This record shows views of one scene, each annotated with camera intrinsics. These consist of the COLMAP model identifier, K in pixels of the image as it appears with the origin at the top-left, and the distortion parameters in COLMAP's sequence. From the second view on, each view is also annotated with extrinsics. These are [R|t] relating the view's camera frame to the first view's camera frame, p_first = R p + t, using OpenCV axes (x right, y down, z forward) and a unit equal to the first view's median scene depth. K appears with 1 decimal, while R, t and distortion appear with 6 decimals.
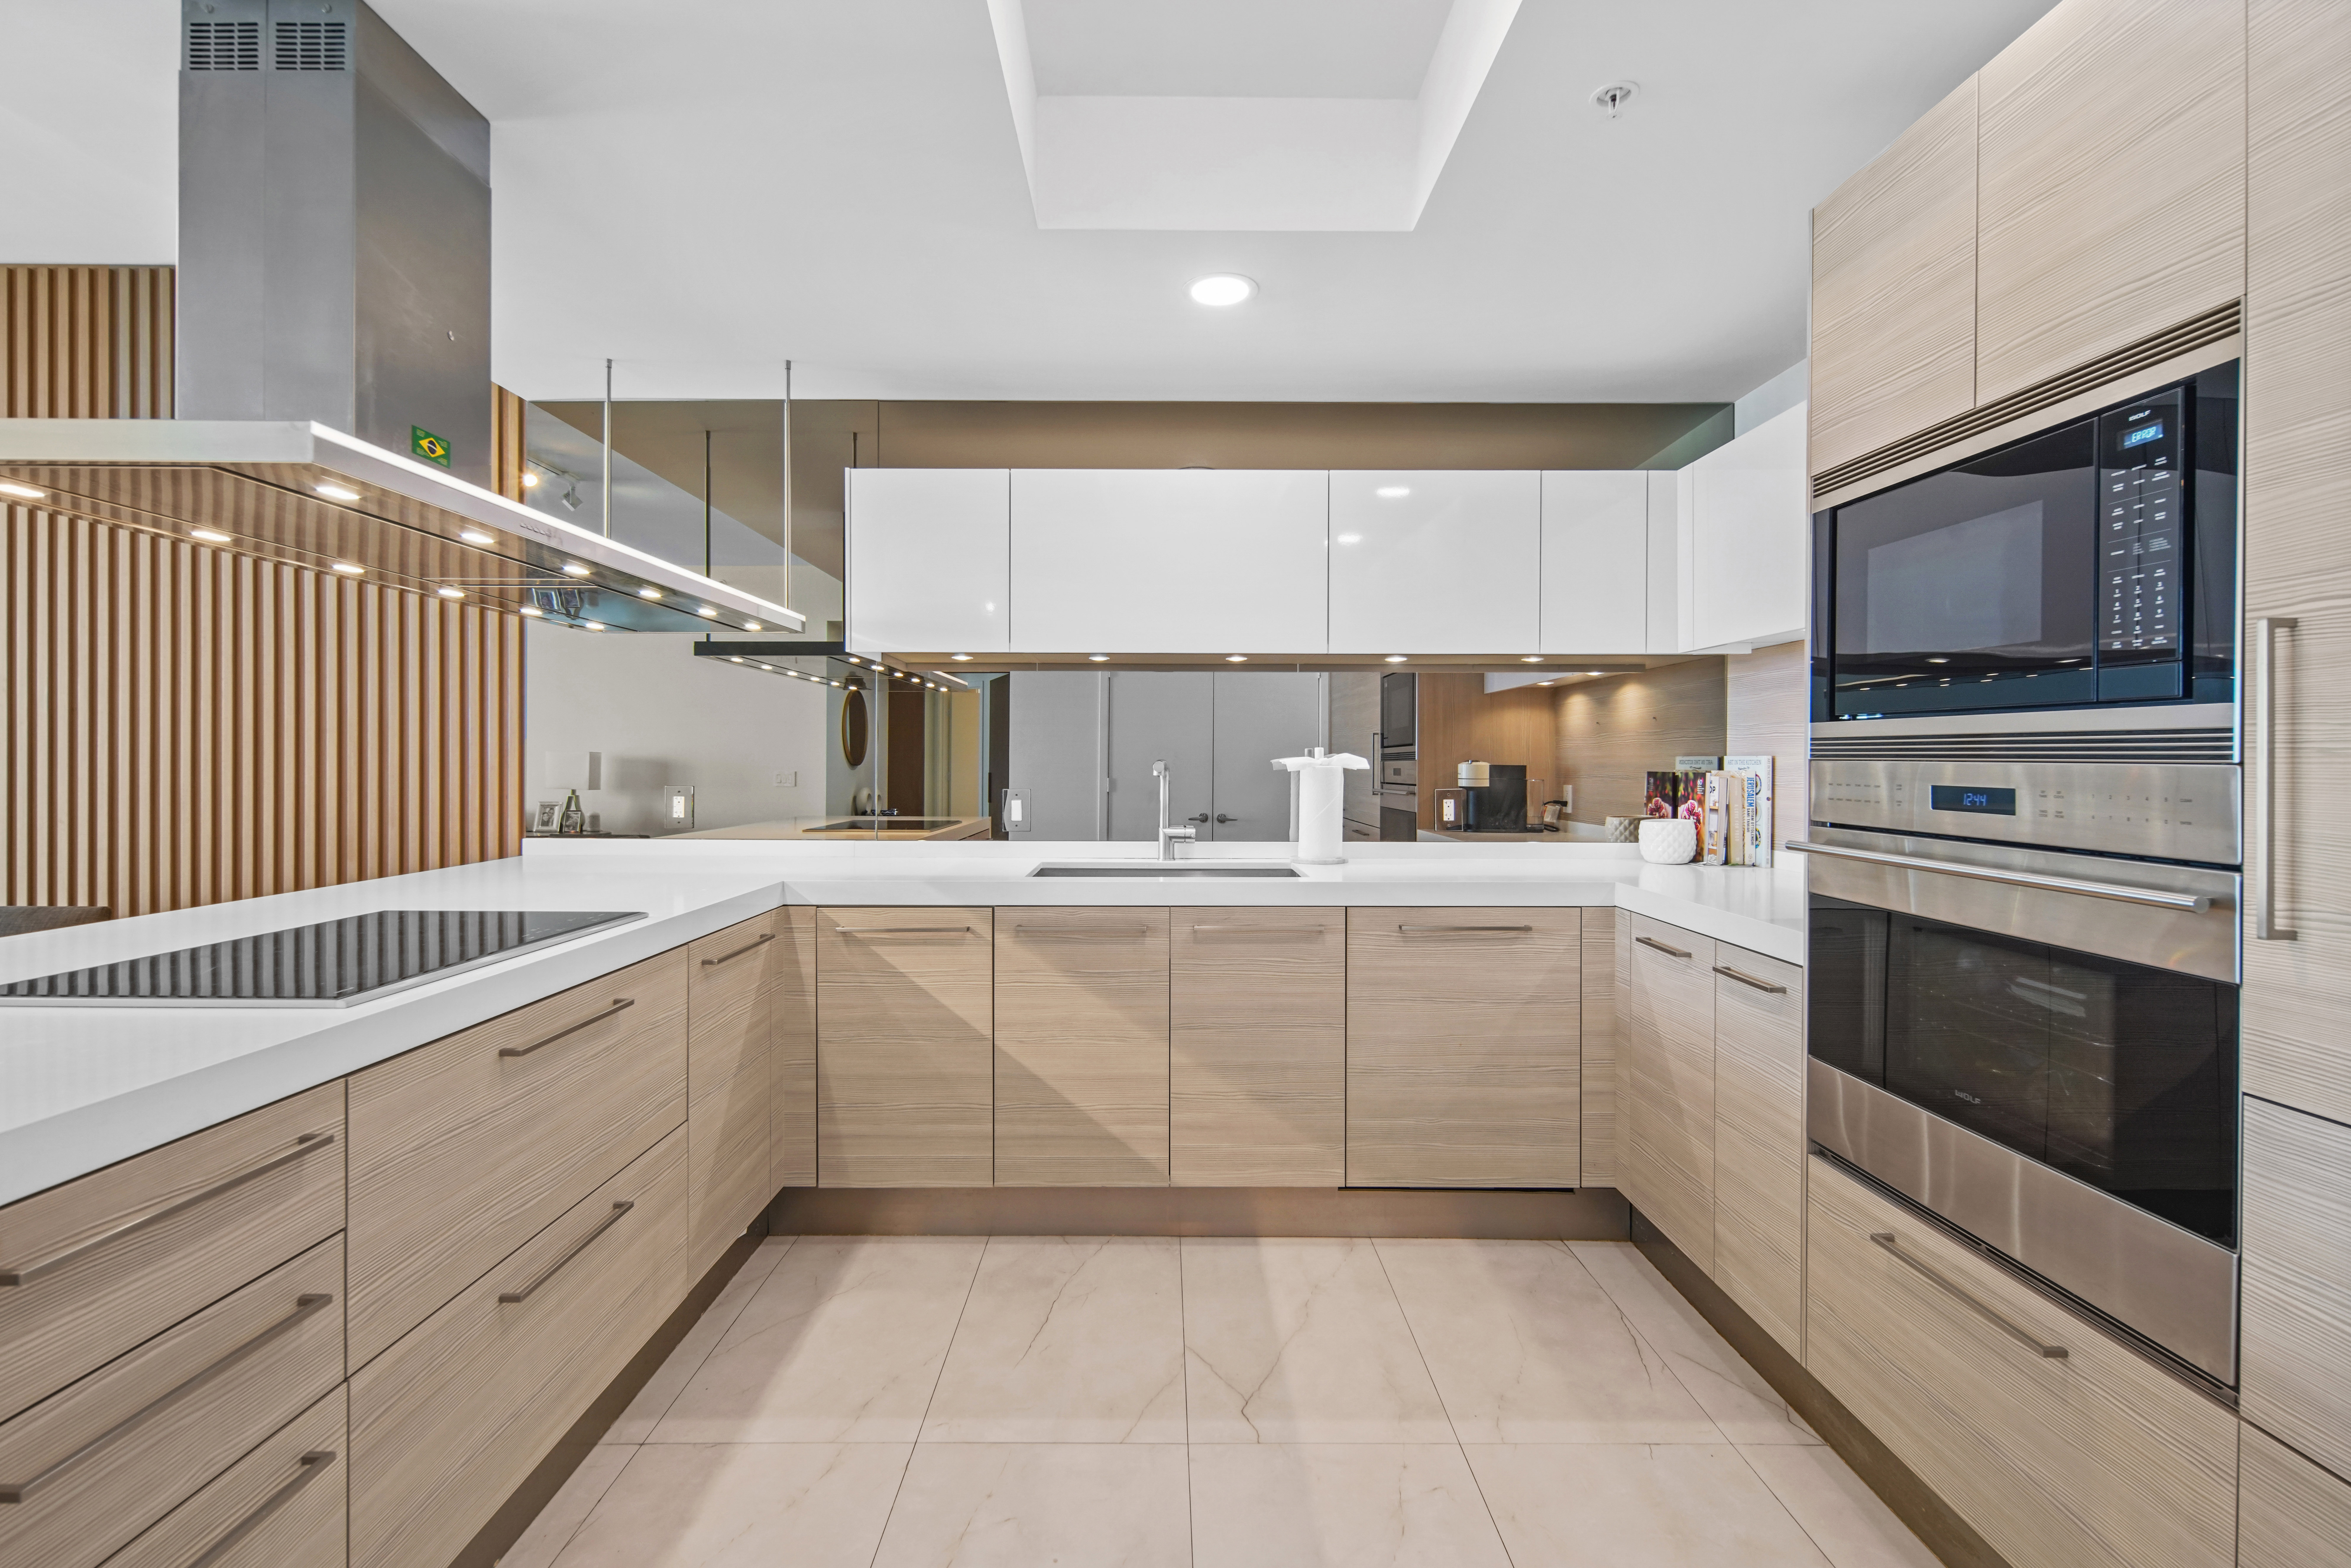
lens RADIAL K [[1049.5, 0, 1180.6], [0, 1049.5, 758.2], [0, 0, 1]] dist [0.001494, 0.000039]
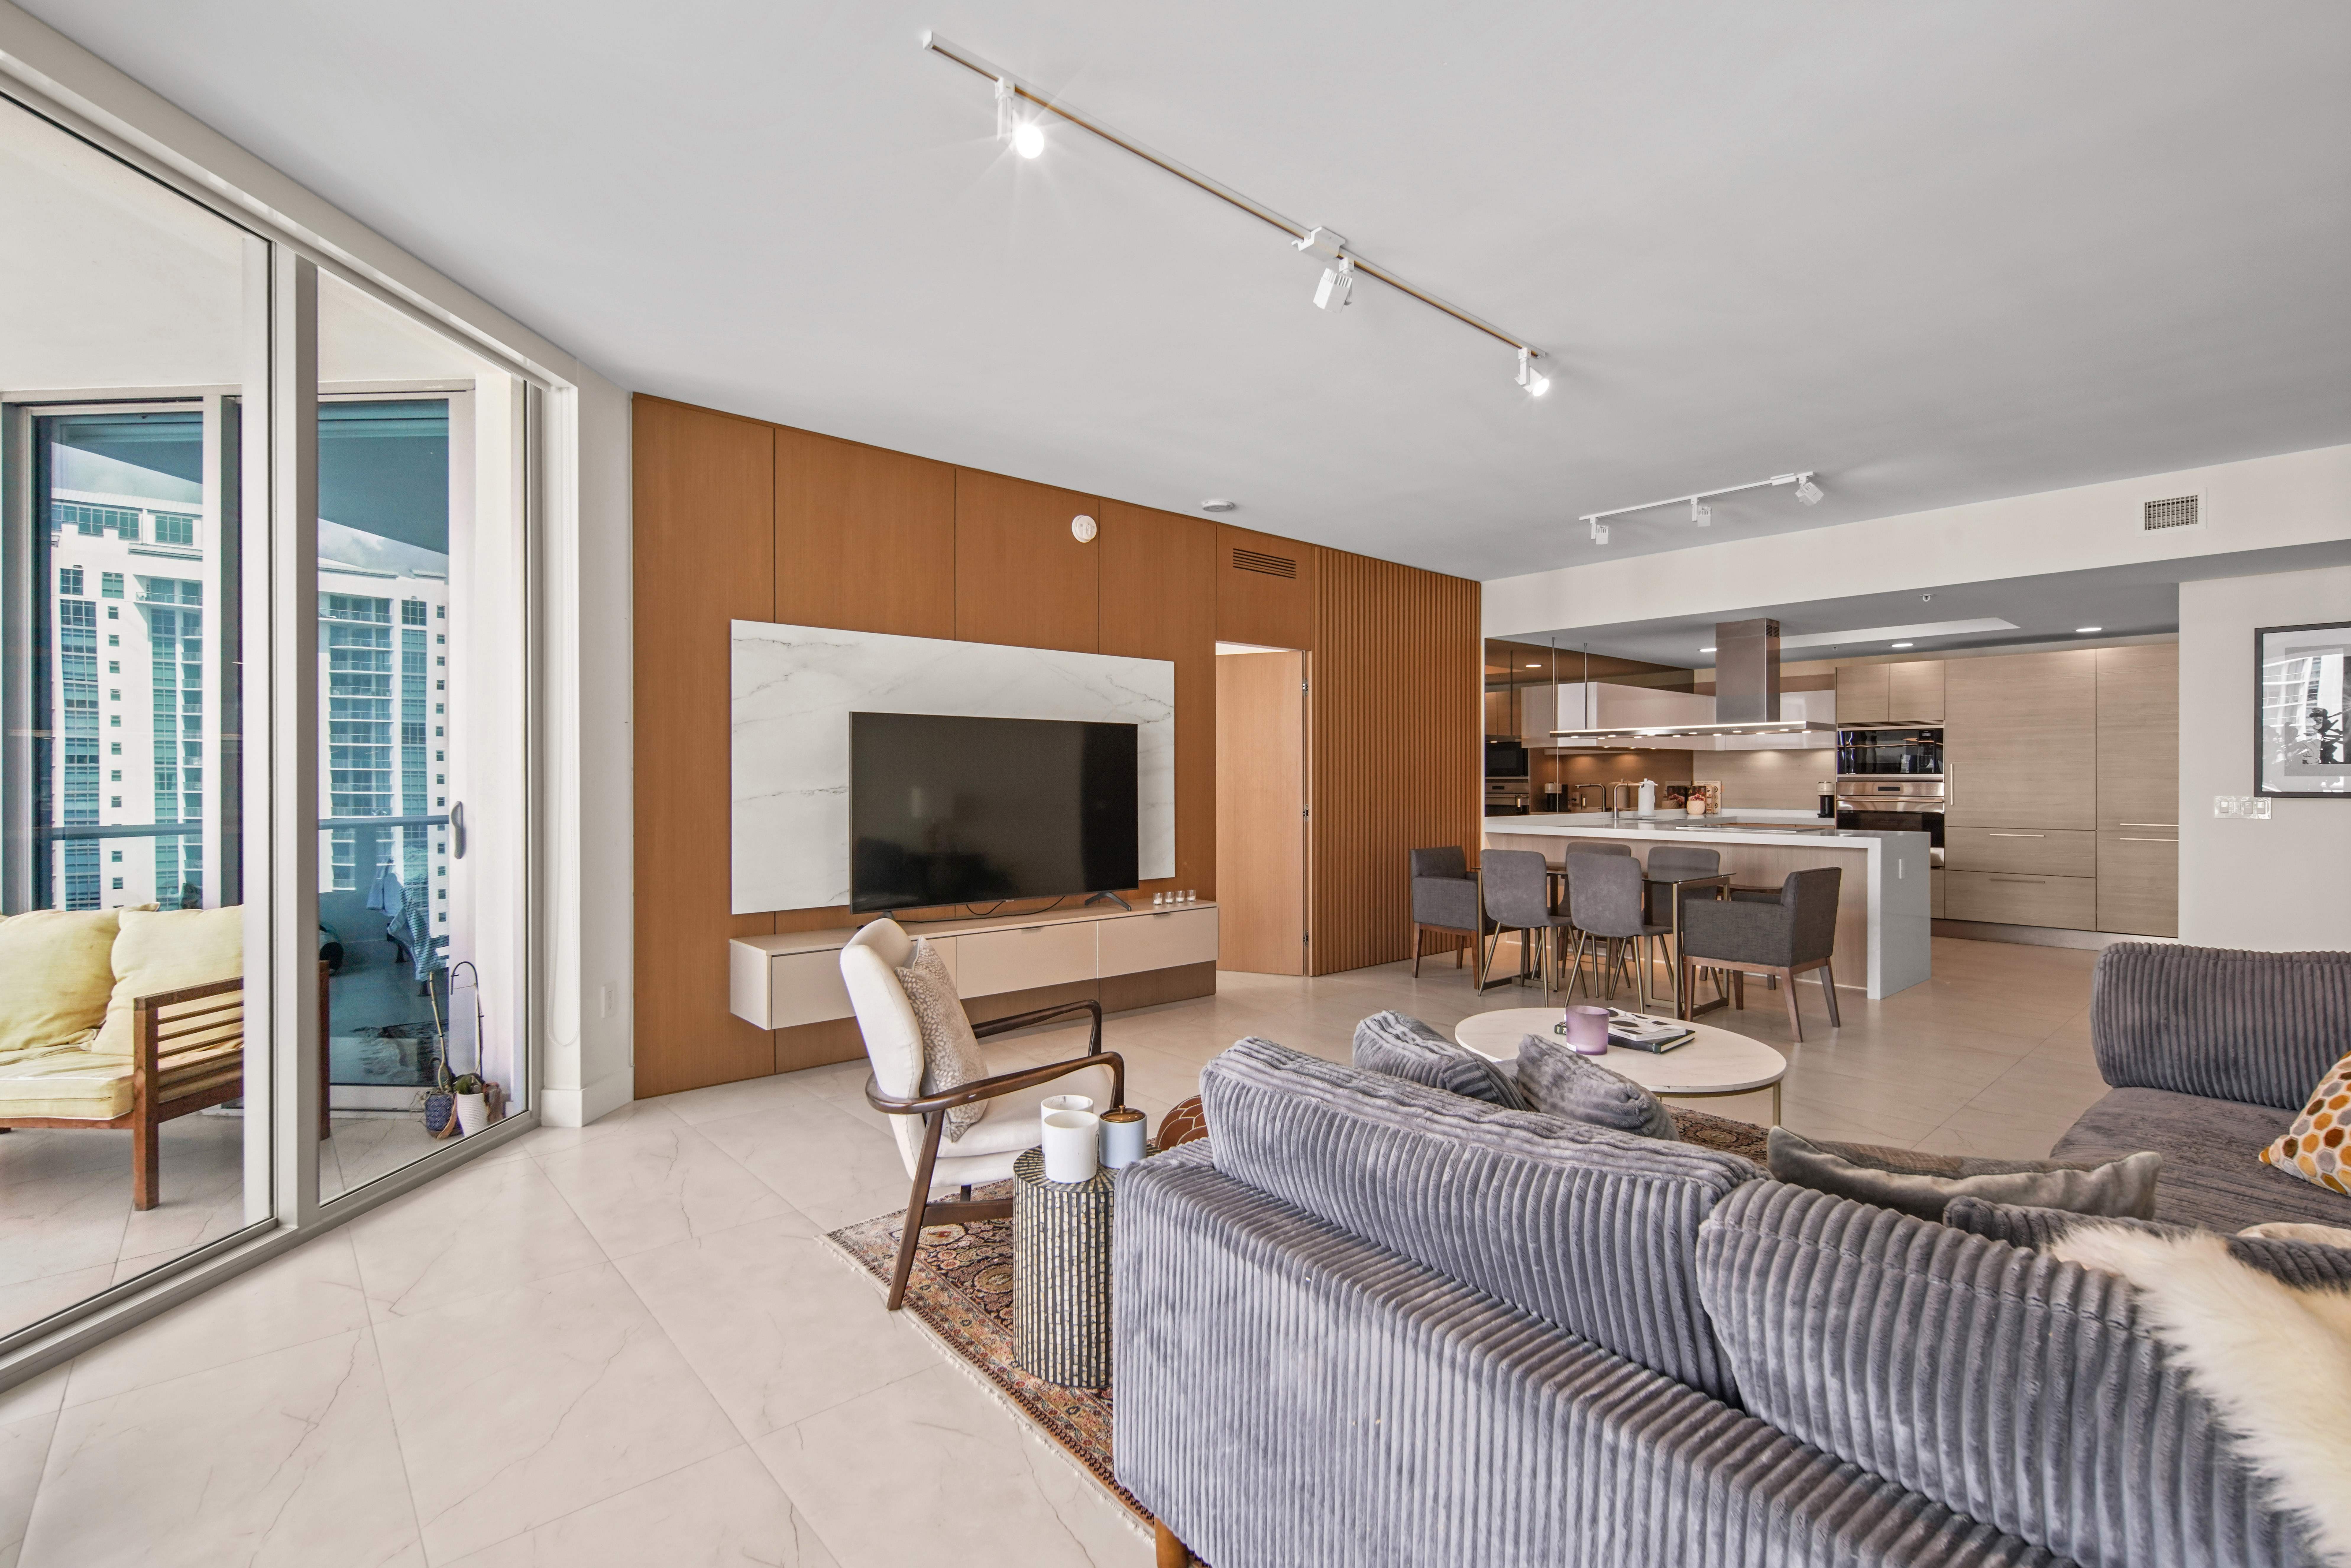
lens RADIAL K [[1041.2, 0, 1159.6], [0, 1041.2, 786.6], [0, 0, 1]] dist [0.001073, -0.000602]
pose [[0.763826, -0.009348, 0.645355, -4.917941], [0.005732, 0.999954, 0.007701, -0.032708], [-0.645397, -0.002183, 0.763844, -0.645464]]
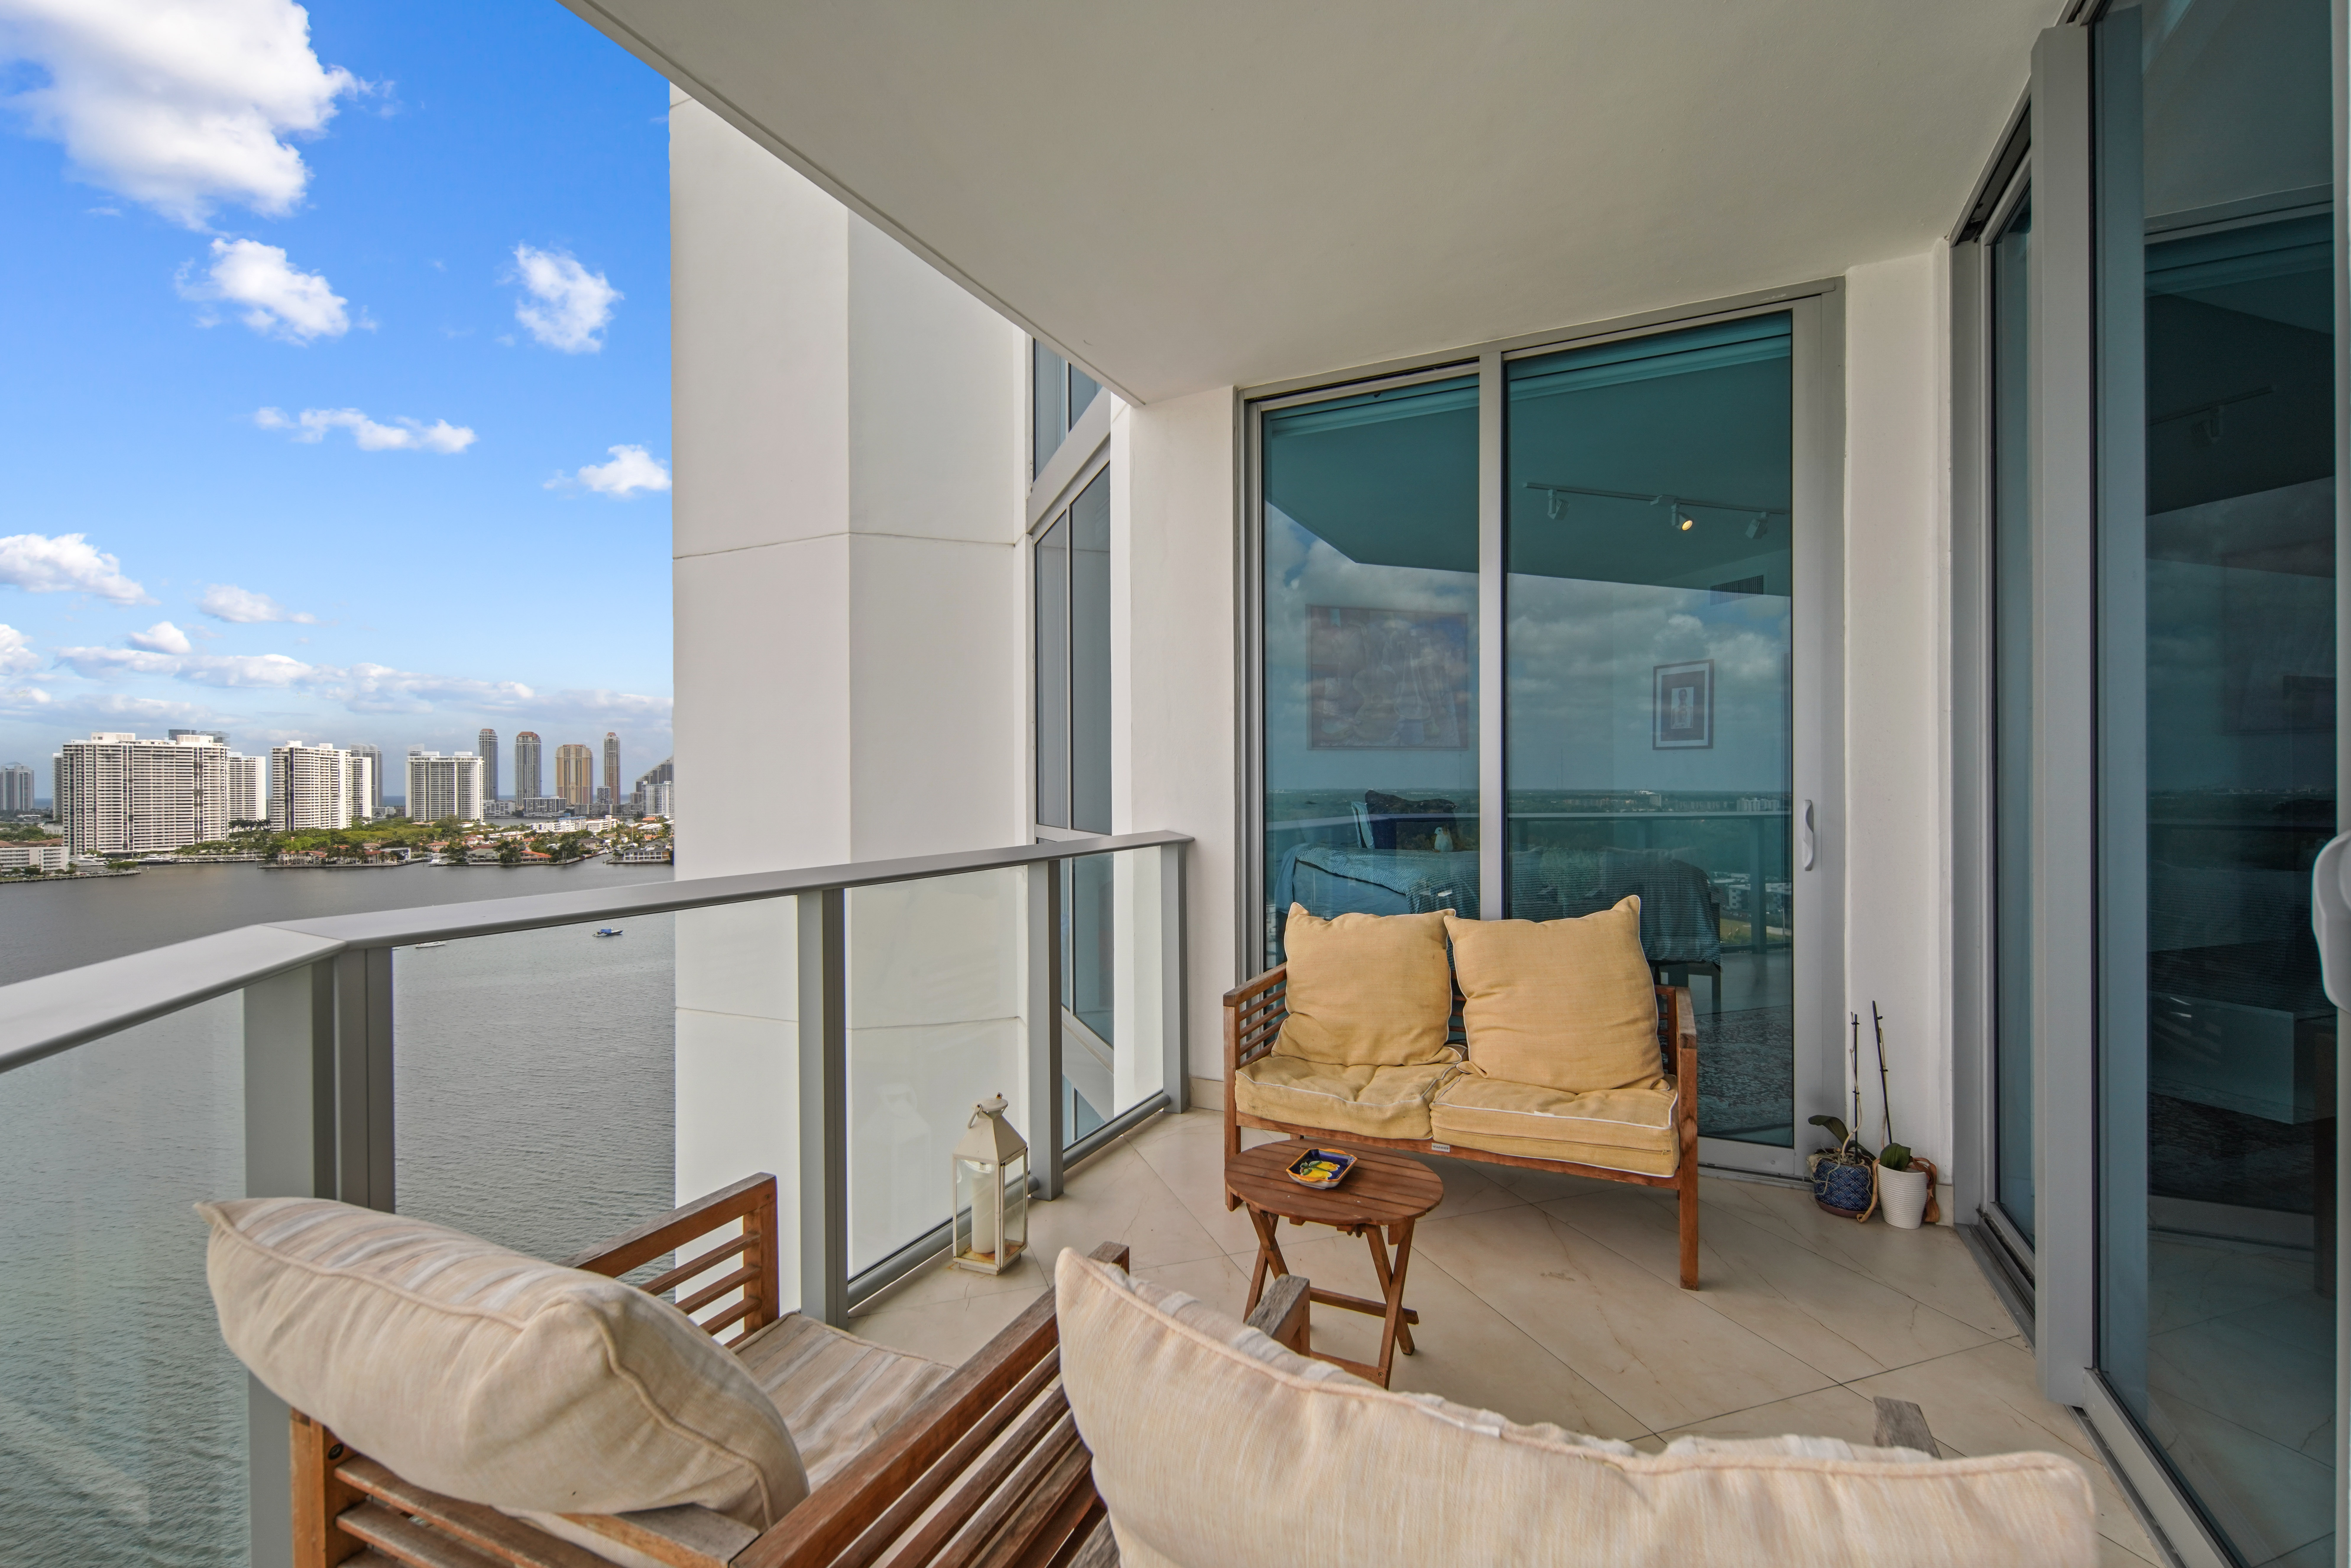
lens RADIAL K [[1013.1, 0, 1172.8], [0, 1013.1, 794.9], [0, 0, 1]] dist [0.000377, -0.000041]
pose [[0.950435, -0.011140, 0.310724, -6.176652], [0.009365, 0.999930, 0.007204, -0.025012], [-0.310783, -0.003937, 0.950473, 0.633604]]
